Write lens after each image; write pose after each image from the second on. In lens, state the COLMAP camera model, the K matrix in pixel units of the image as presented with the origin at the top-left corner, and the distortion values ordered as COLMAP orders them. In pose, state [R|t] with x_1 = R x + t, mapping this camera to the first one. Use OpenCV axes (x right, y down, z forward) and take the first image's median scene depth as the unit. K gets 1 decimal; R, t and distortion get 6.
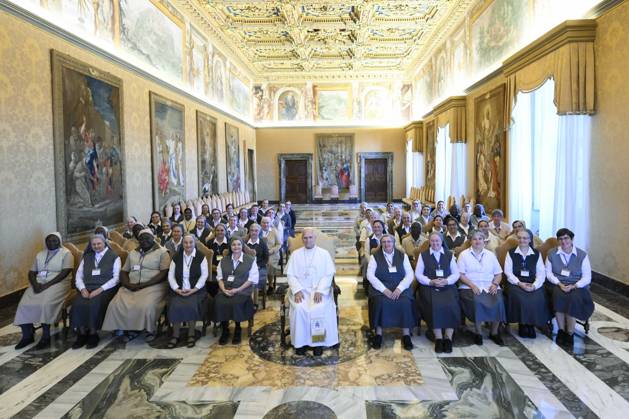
lens RADIAL K [[413.2, 0, 332.2], [0, 413.2, 189.4], [0, 0, 1]] dist [0.001215, 0.000735]
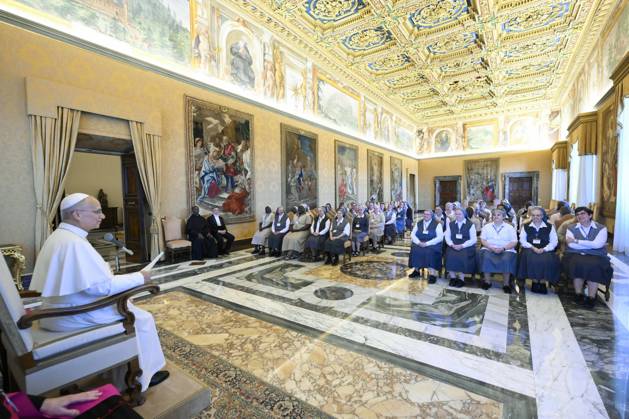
lens RADIAL K [[284.5, 0, 313.5], [0, 284.5, 209.3], [0, 0, 1]] dist [-0.001967, 0.001060]
pose [[0.817666, 0.022762, -0.575243, 0.233475], [-0.021989, 0.999724, 0.008303, 0.064025], [0.575273, 0.005860, 0.817940, -0.055385]]
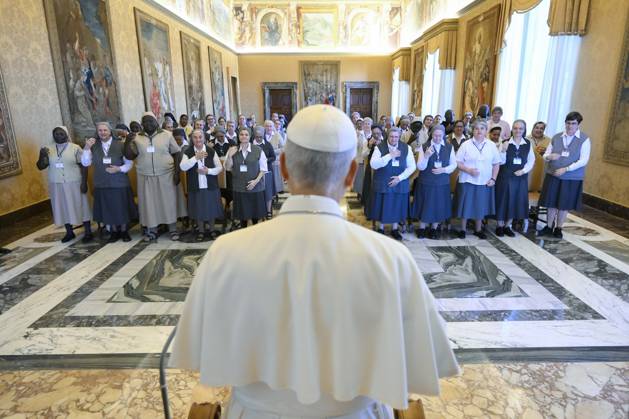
lens RADIAL K [[413.2, 0, 324.3], [0, 413.2, 217.4], [0, 0, 1]] dist [0.001215, 0.000735]
pose [[0.999472, -0.002477, 0.032386, -0.040310], [-0.004576, 0.976406, 0.215896, 0.035550], [-0.032157, -0.215931, 0.975879, -0.068512]]
